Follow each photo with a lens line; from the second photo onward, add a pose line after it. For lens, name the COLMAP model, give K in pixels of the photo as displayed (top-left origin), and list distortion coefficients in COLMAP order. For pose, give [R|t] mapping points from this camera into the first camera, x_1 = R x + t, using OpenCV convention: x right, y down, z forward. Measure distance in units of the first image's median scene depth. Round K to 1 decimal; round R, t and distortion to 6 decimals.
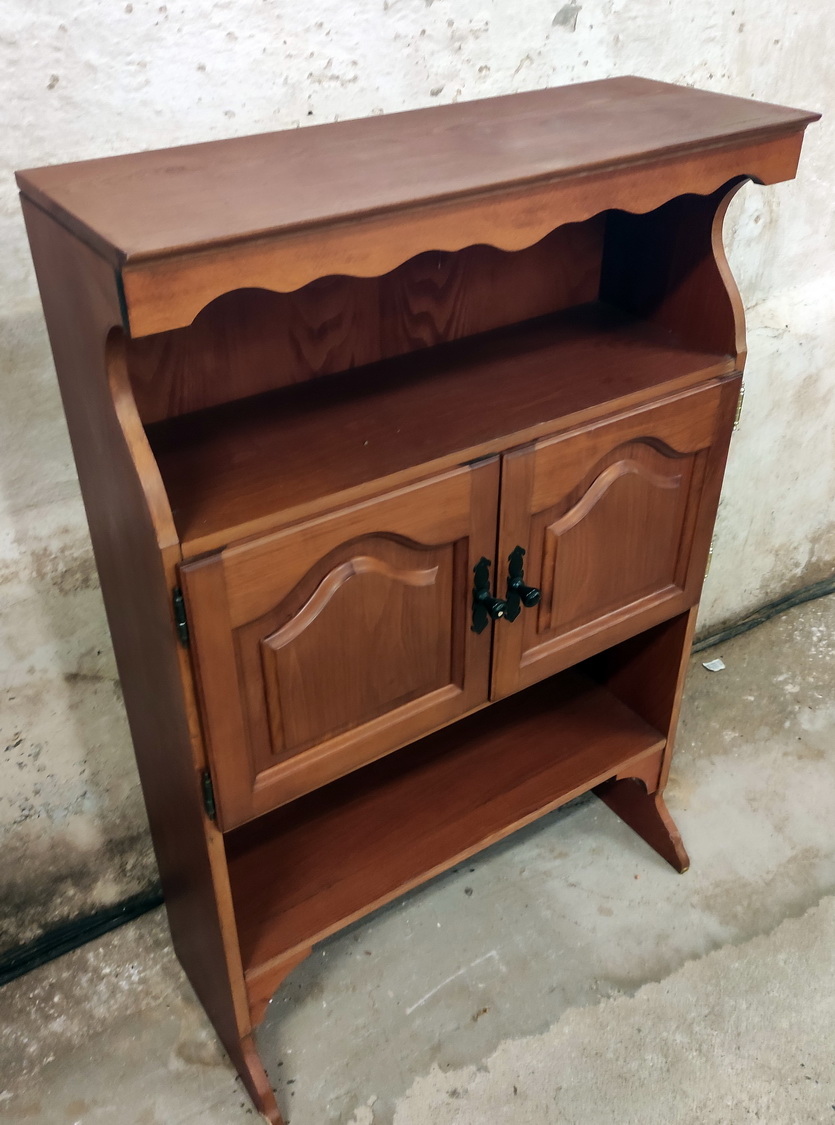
lens RADIAL K [[1035.4, 0, 426.4], [0, 1035.4, 506.4], [0, 0, 1]] dist [0.029565, 0.000000]
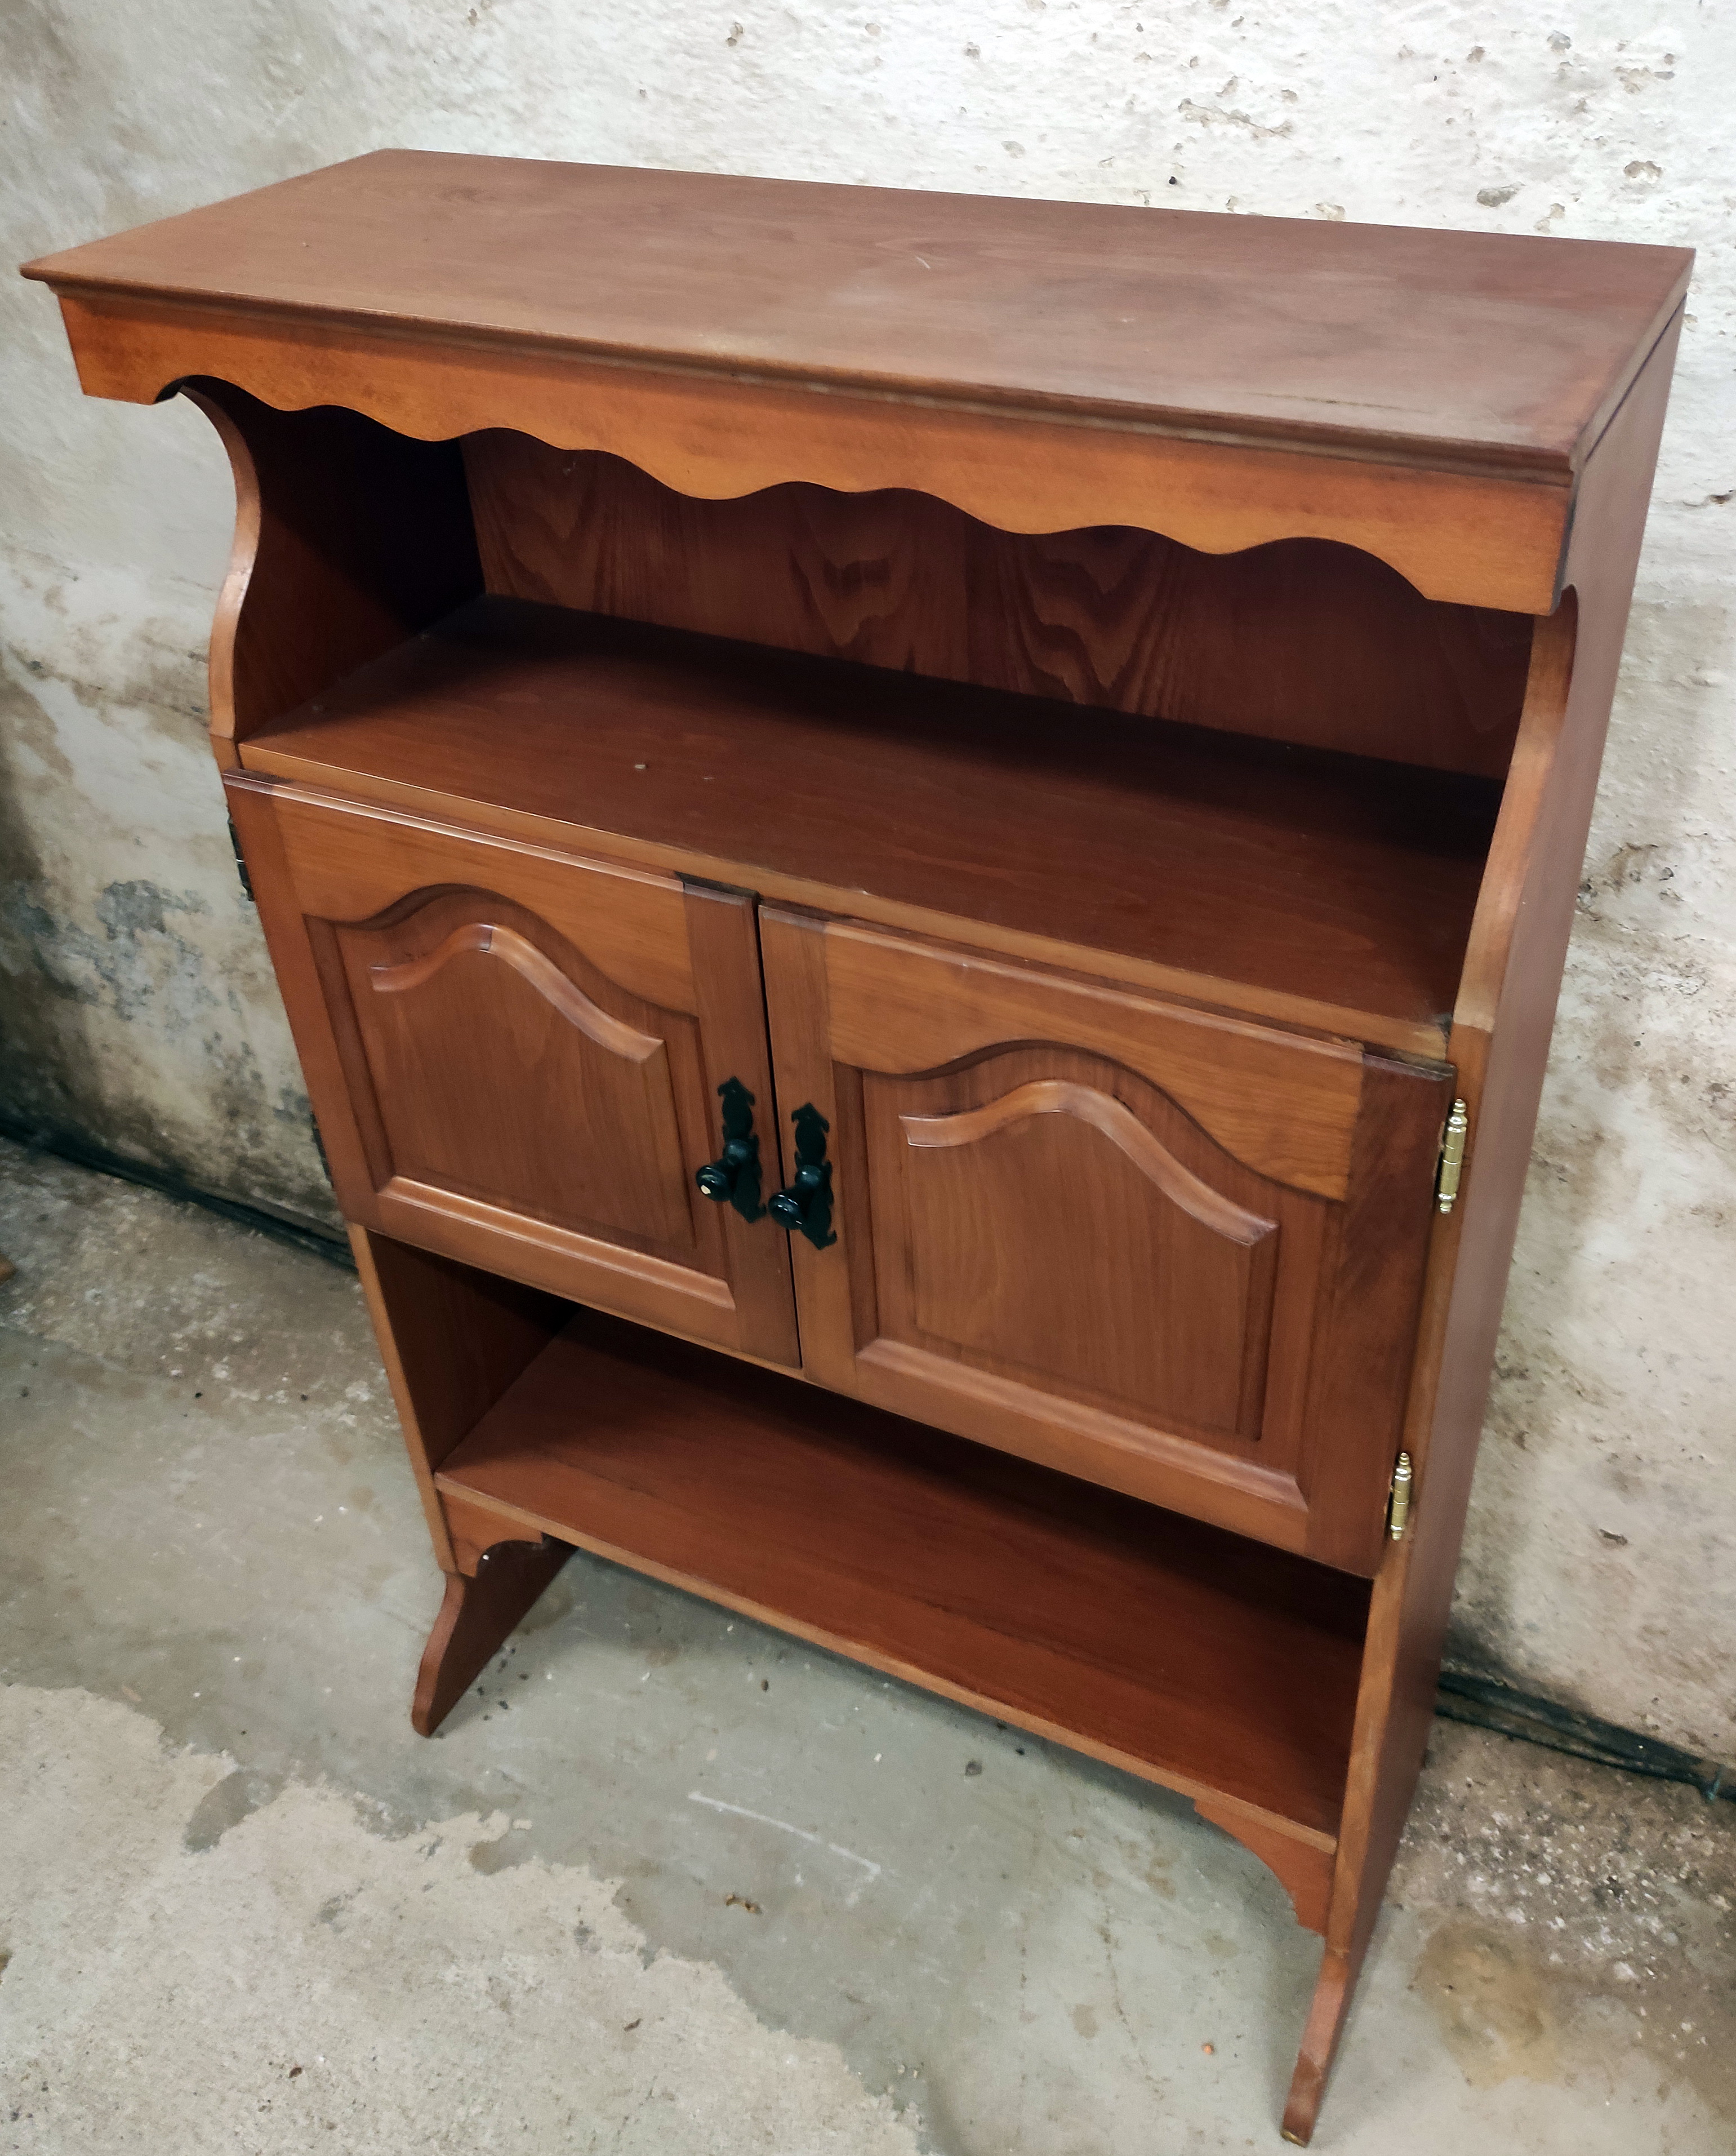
lens RADIAL K [[2008.0, 0, 985.2], [0, 2008.0, 996.2], [0, 0, 1]] dist [0.028005, 0.000000]
pose [[0.507477, 0.483173, -0.713450, 0.655263], [-0.438740, 0.857513, 0.268661, -0.248917], [0.741602, 0.176680, 0.647155, 0.365553]]
